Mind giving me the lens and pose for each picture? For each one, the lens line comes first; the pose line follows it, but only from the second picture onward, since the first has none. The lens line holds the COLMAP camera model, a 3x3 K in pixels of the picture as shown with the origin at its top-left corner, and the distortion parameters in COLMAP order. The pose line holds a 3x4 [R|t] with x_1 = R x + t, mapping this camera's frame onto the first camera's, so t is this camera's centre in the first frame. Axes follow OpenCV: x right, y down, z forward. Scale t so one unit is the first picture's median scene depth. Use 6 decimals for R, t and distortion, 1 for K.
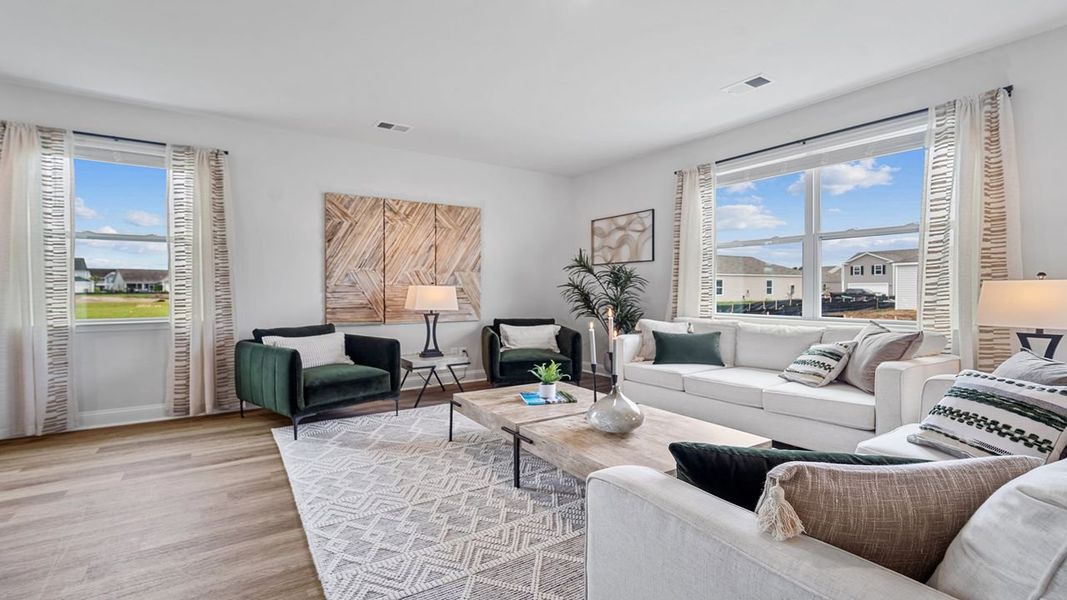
lens RADIAL K [[482.2, 0, 539.1], [0, 482.2, 299.0], [0, 0, 1]] dist [-0.003324, -0.000040]
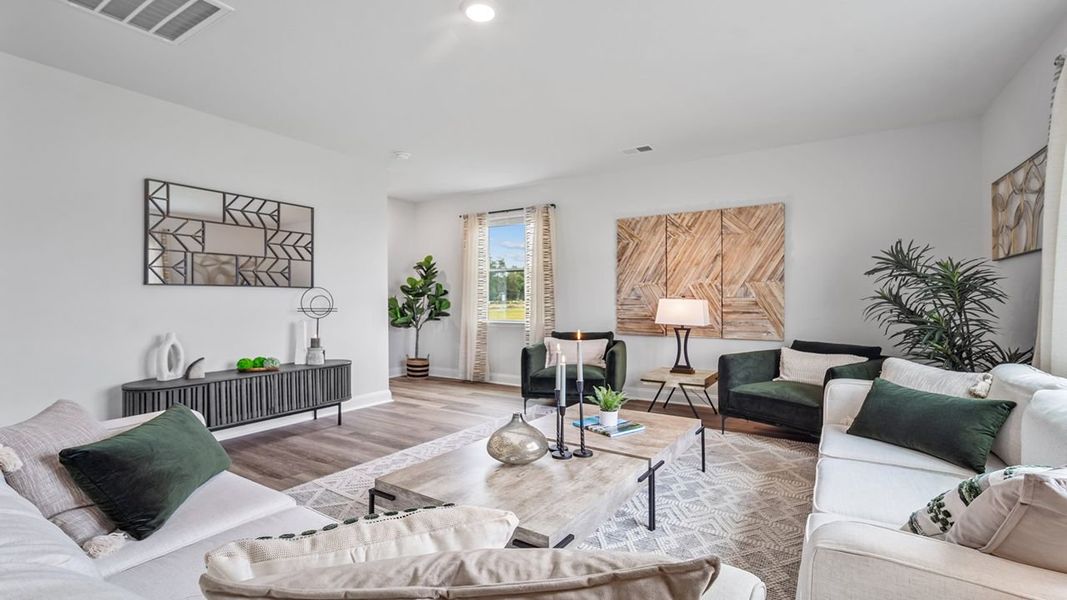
lens RADIAL K [[482.2, 0, 531.4], [0, 482.2, 302.4], [0, 0, 1]] dist [-0.003324, -0.000040]
pose [[0.391408, 0.006072, -0.920197, 0.528891], [-0.015385, 0.999882, 0.000054, -0.015846], [0.920089, 0.014136, 0.391455, 0.338057]]
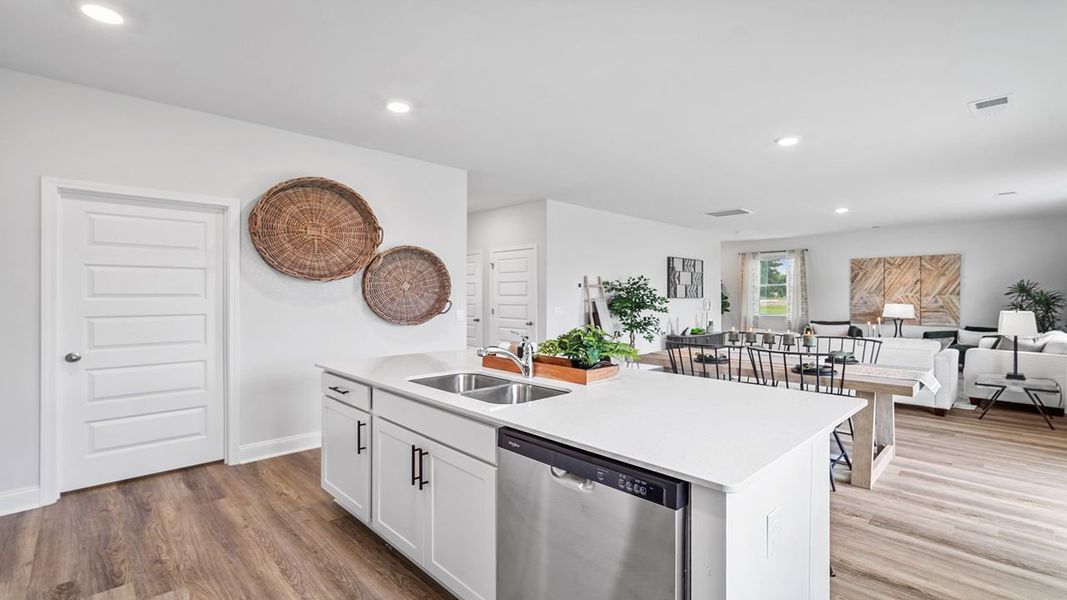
lens RADIAL K [[482.2, 0, 537.3], [0, 482.2, 297.5], [0, 0, 1]] dist [-0.003324, -0.000040]
pose [[0.176298, 0.008262, -0.984302, 1.329839], [-0.020104, 0.999786, 0.004791, -0.033651], [0.984131, 0.018943, 0.176427, -0.689120]]
